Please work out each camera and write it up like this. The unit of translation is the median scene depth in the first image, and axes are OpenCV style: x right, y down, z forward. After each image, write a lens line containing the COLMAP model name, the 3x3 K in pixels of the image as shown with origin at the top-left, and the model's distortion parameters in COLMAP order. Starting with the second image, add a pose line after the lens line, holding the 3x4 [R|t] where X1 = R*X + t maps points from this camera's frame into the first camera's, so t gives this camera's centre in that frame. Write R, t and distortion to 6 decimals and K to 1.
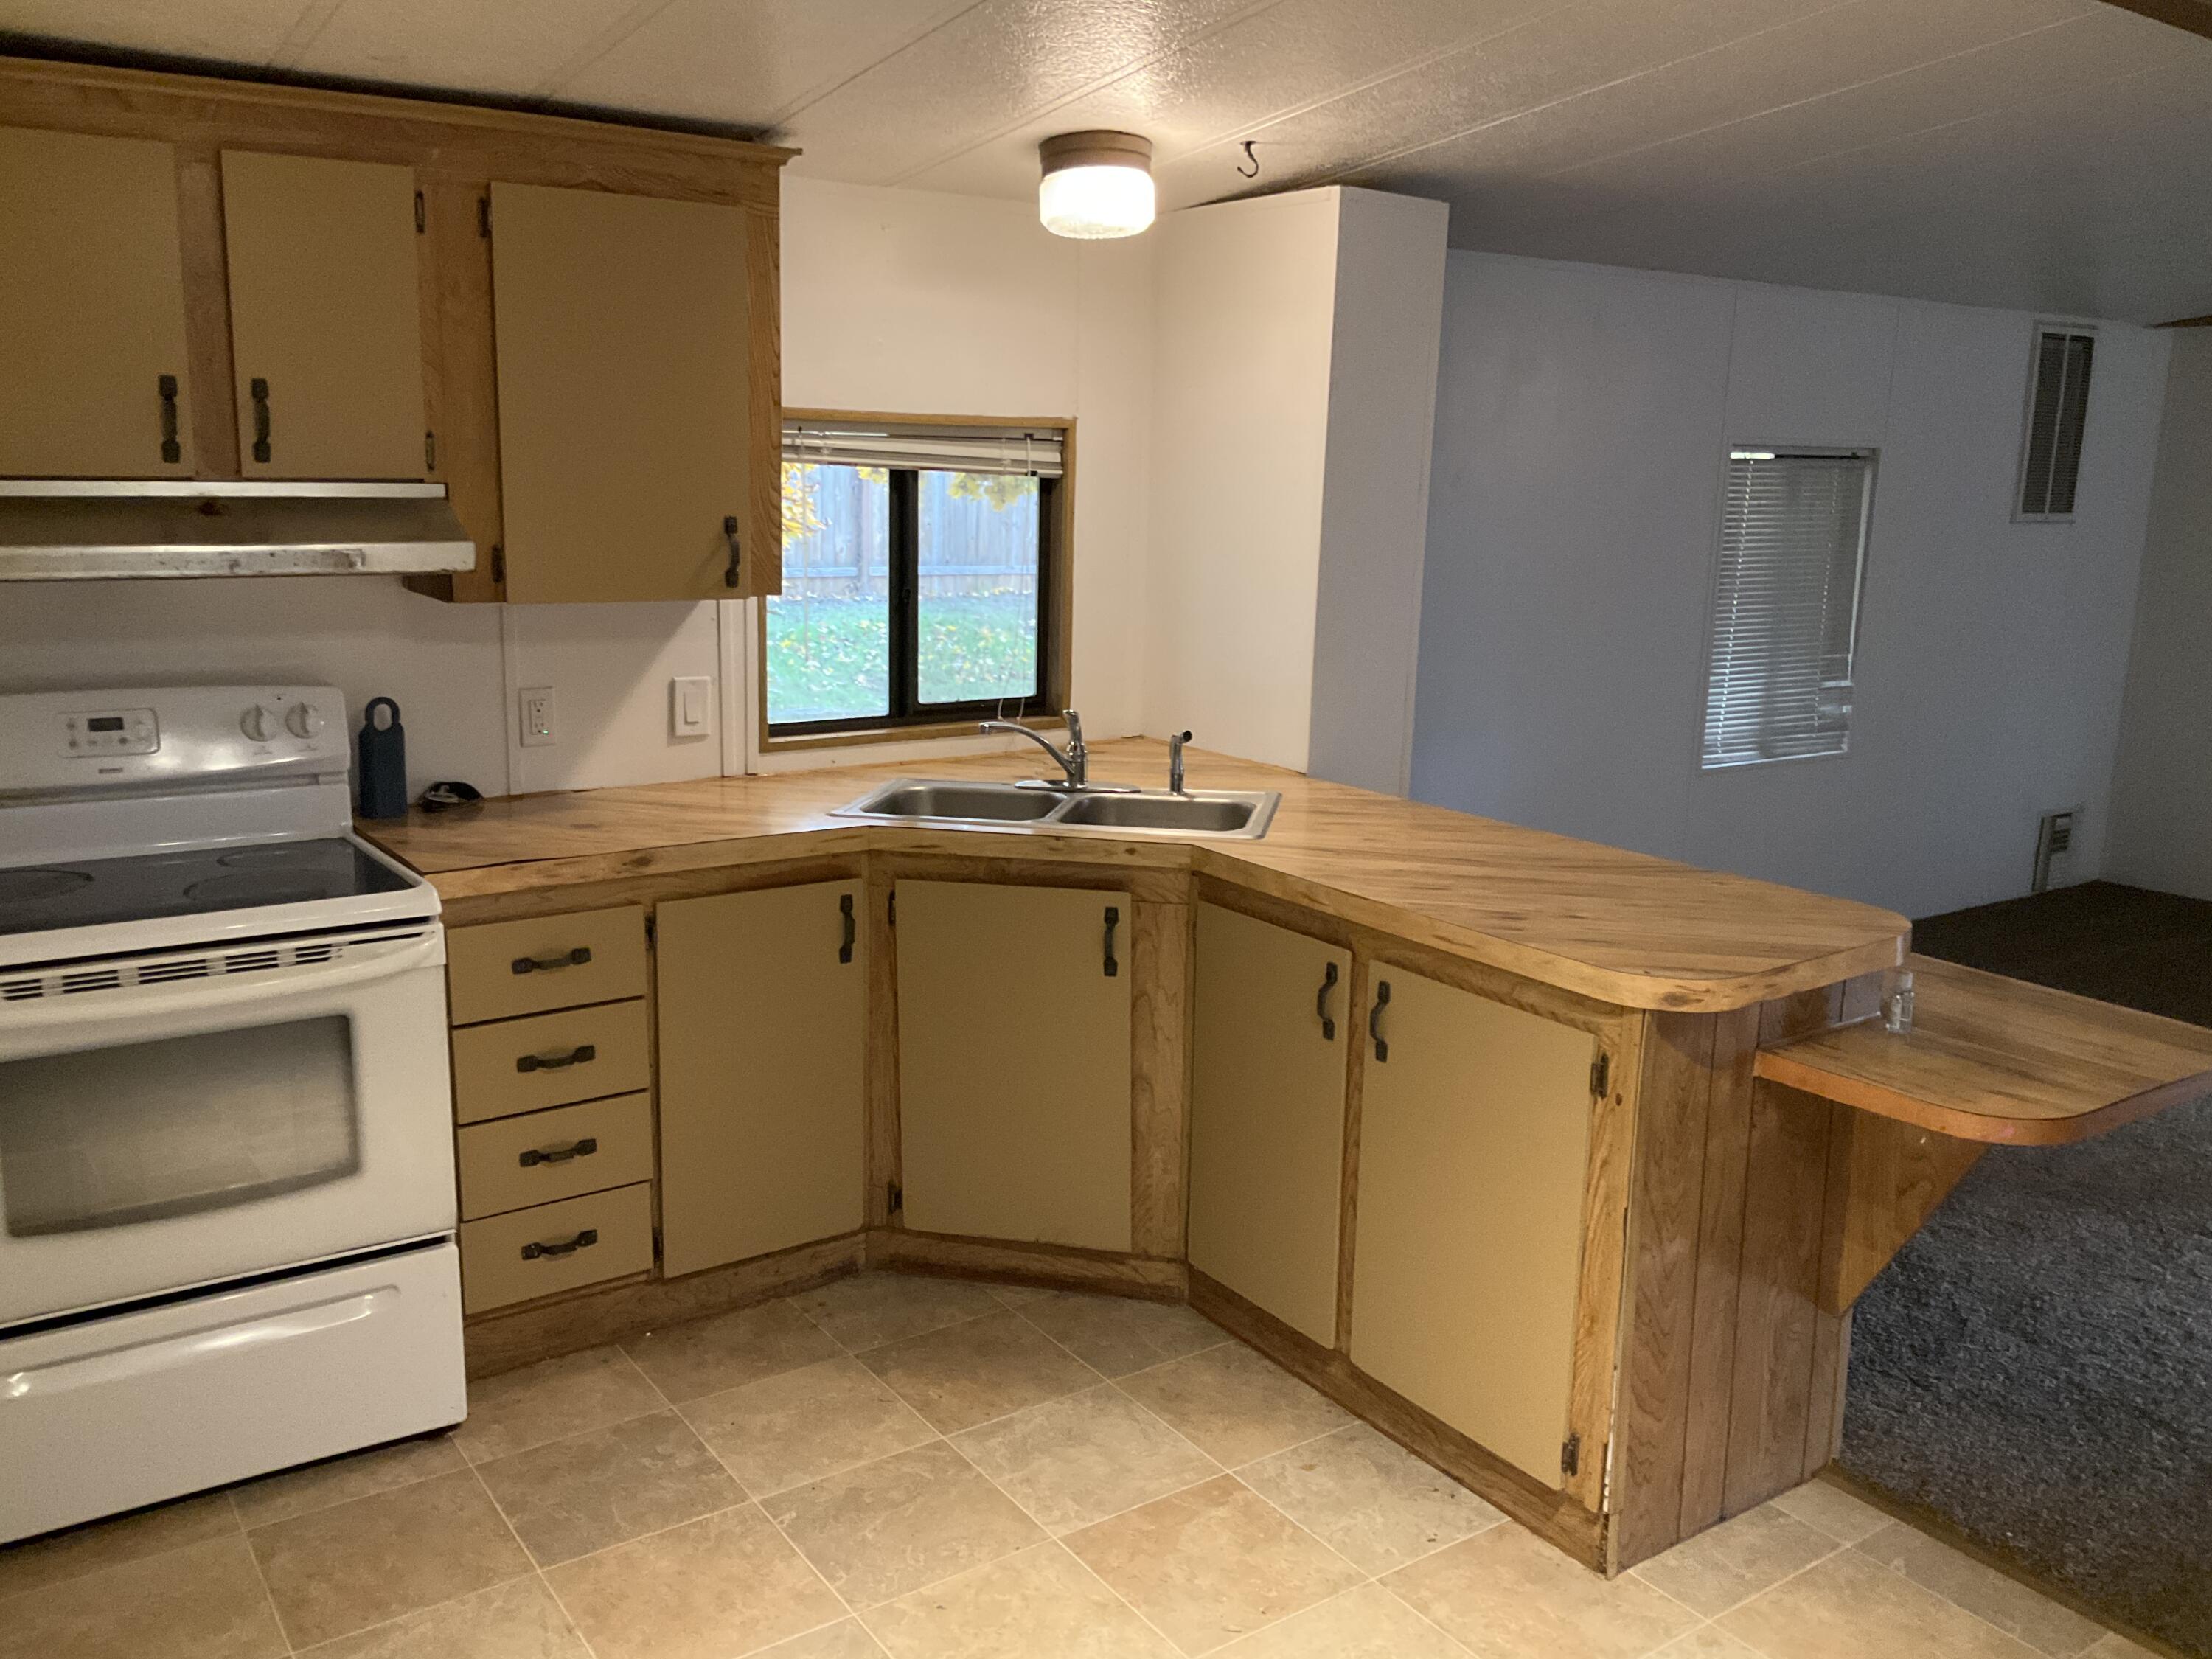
lens RADIAL K [[1837.6, 0, 1112.3], [0, 1837.6, 816.9], [0, 0, 1]] dist [0.057906, -0.086423]
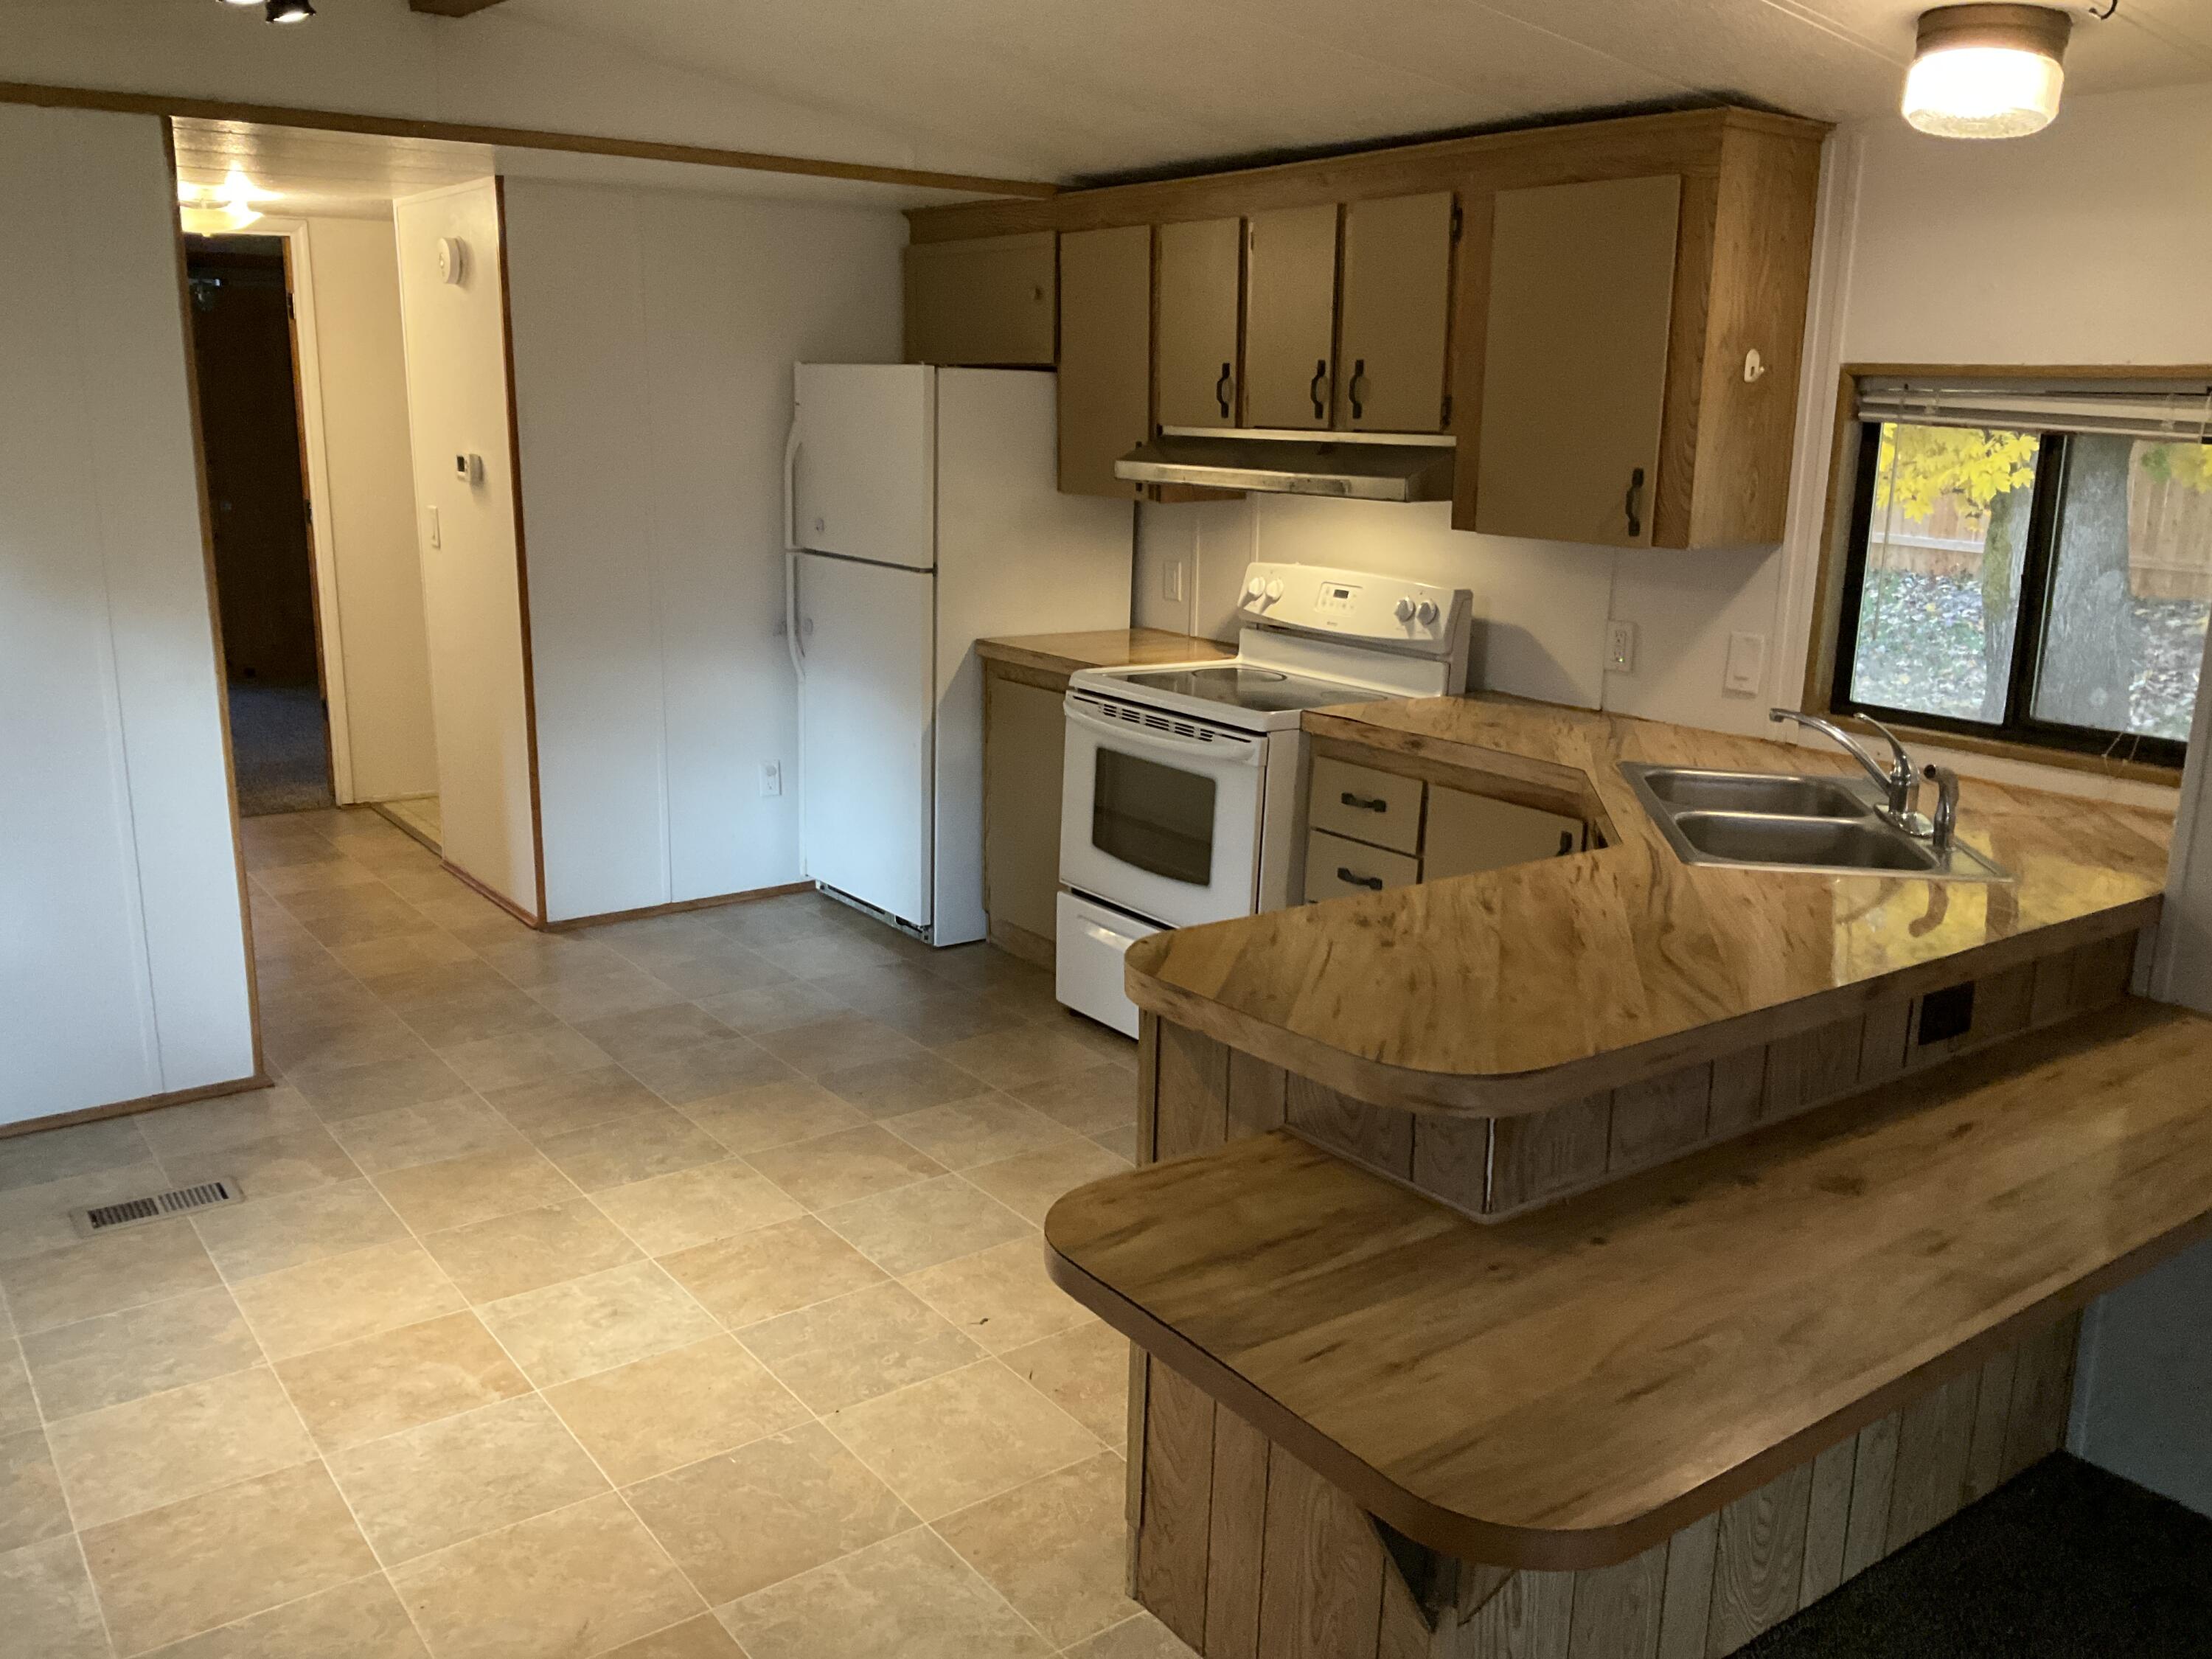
lens RADIAL K [[1837.6, 0, 1107.4], [0, 1837.6, 831.2], [0, 0, 1]] dist [0.057906, -0.086423]
pose [[0.017046, 0.205754, -0.978455, 0.964542], [-0.214998, 0.956460, 0.197383, -0.119346], [0.976466, 0.207002, 0.060540, 0.751273]]
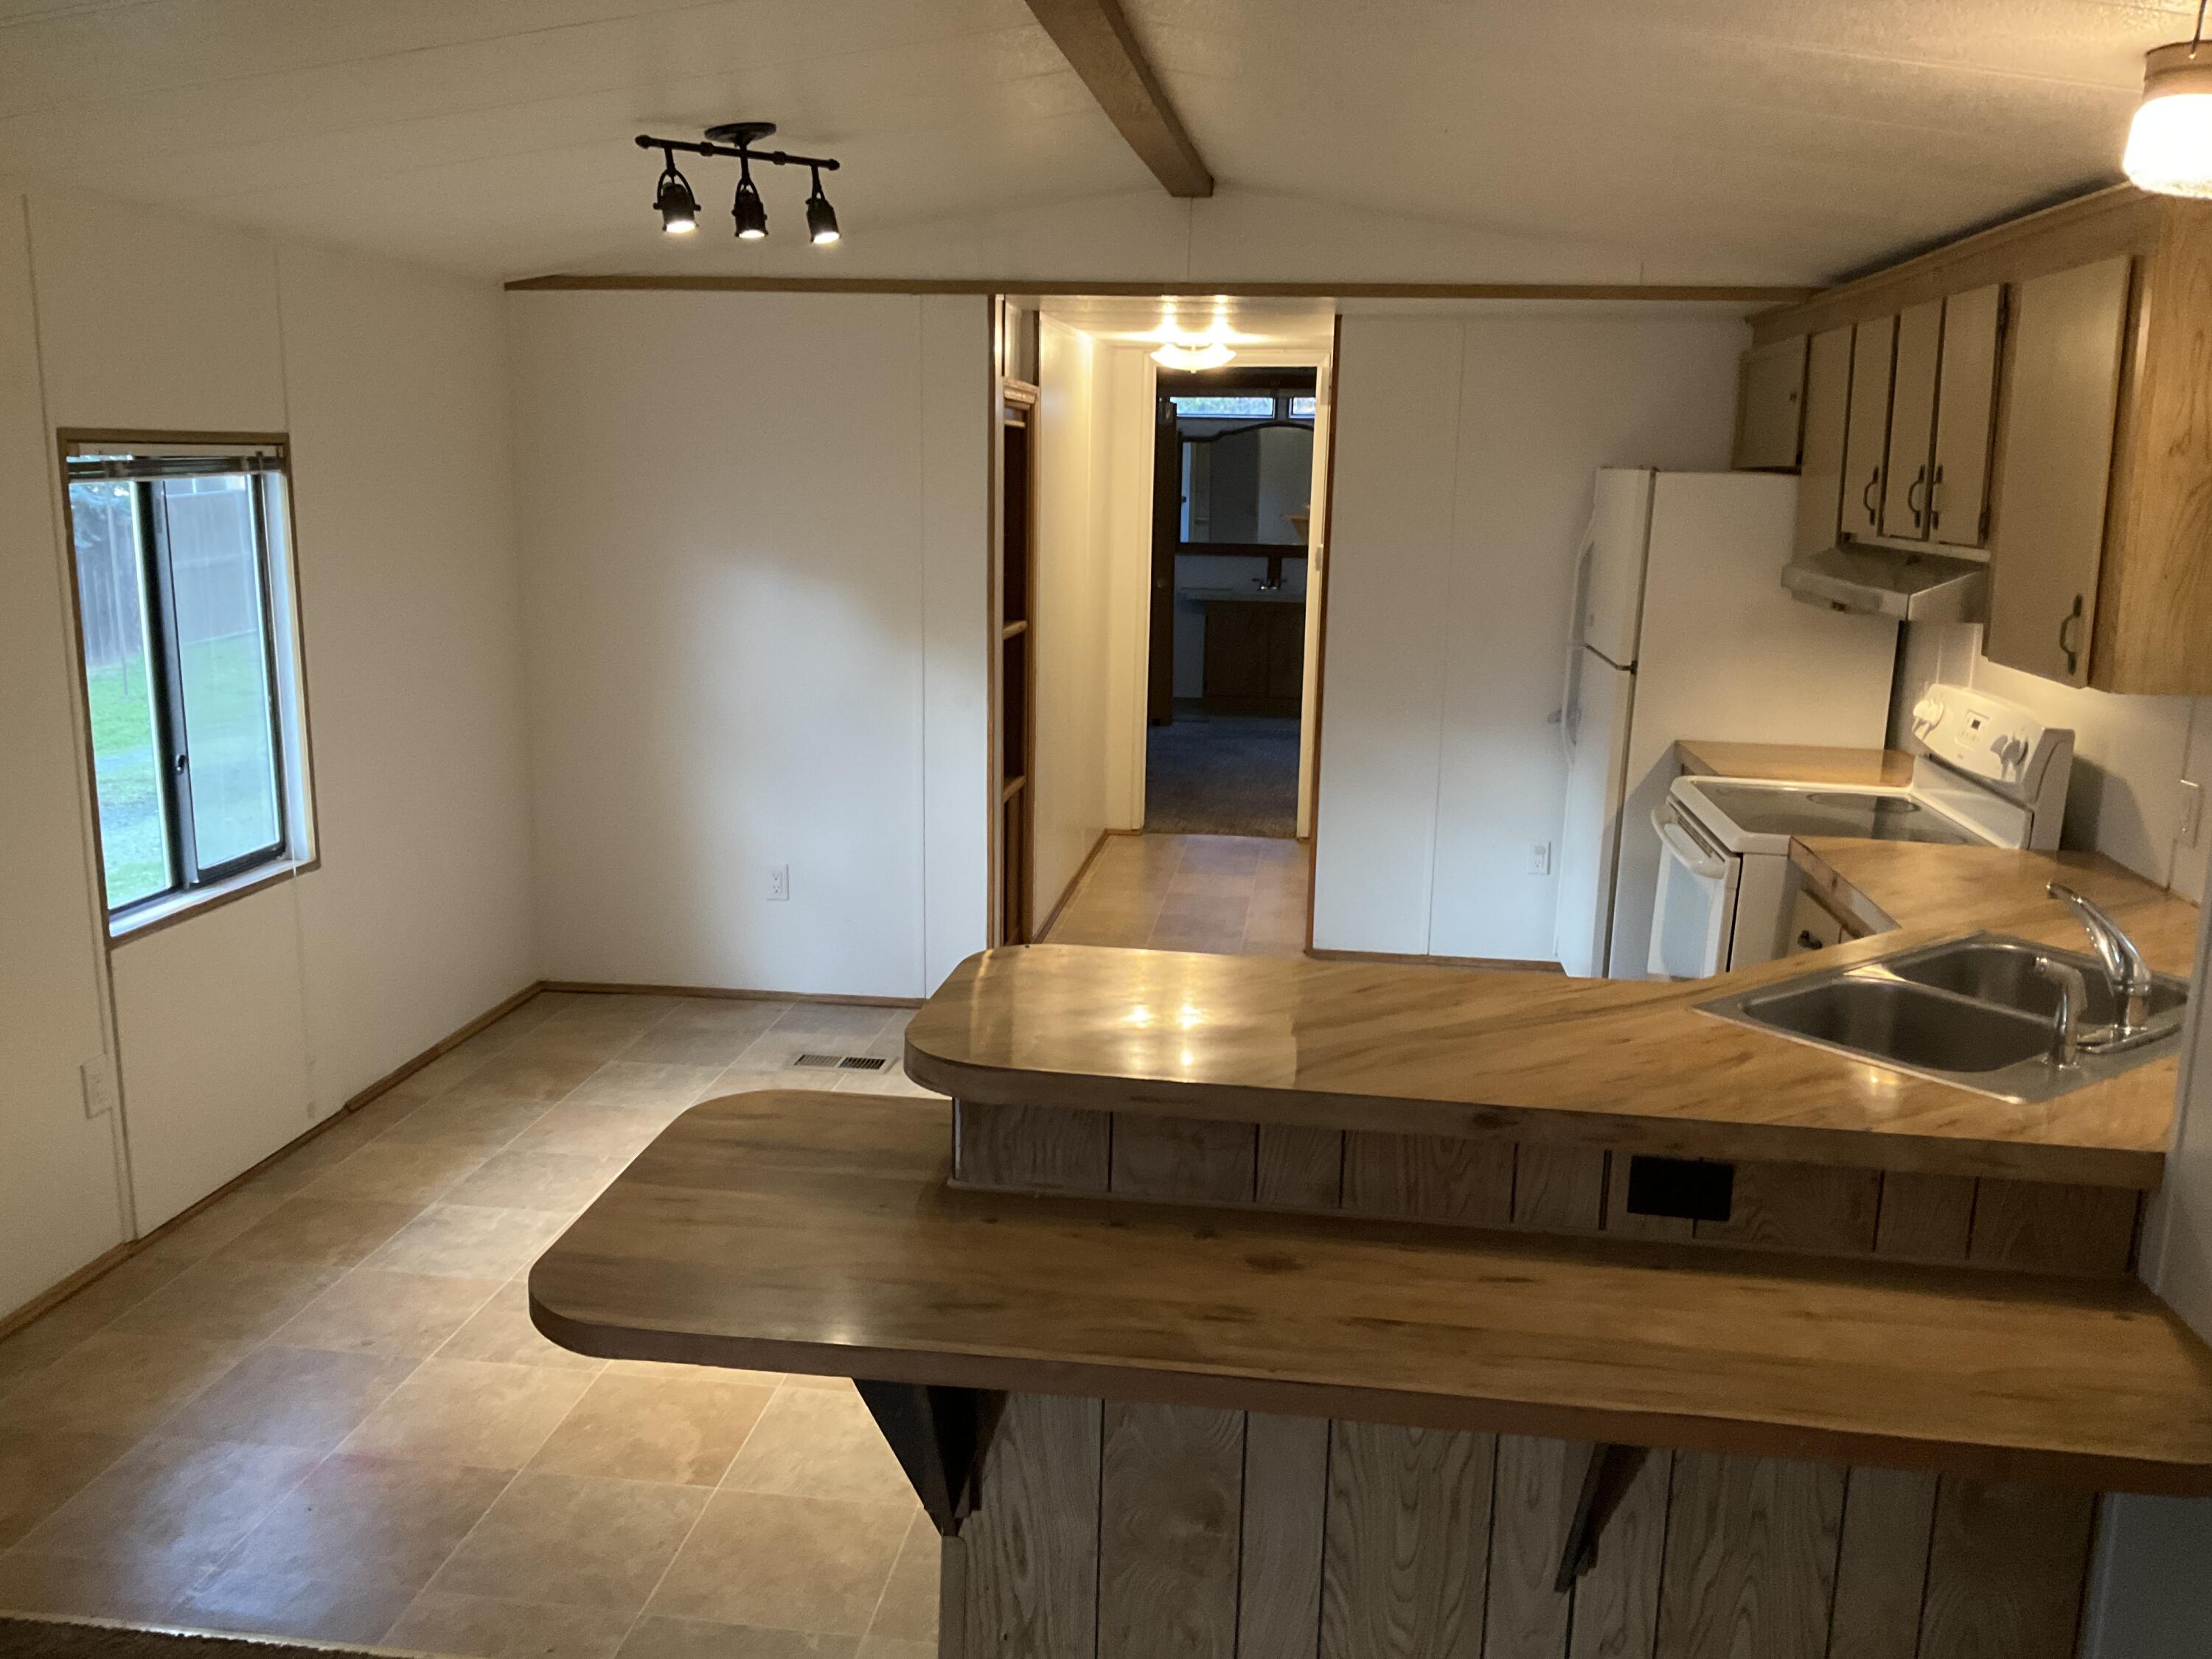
lens RADIAL K [[1837.6, 0, 1089.6], [0, 1837.6, 830.8], [0, 0, 1]] dist [0.057906, -0.086423]
pose [[-0.682321, 0.102225, -0.723871, 0.869712], [-0.183683, 0.934438, 0.305101, -0.266394], [0.707601, 0.341139, -0.618809, 1.384768]]
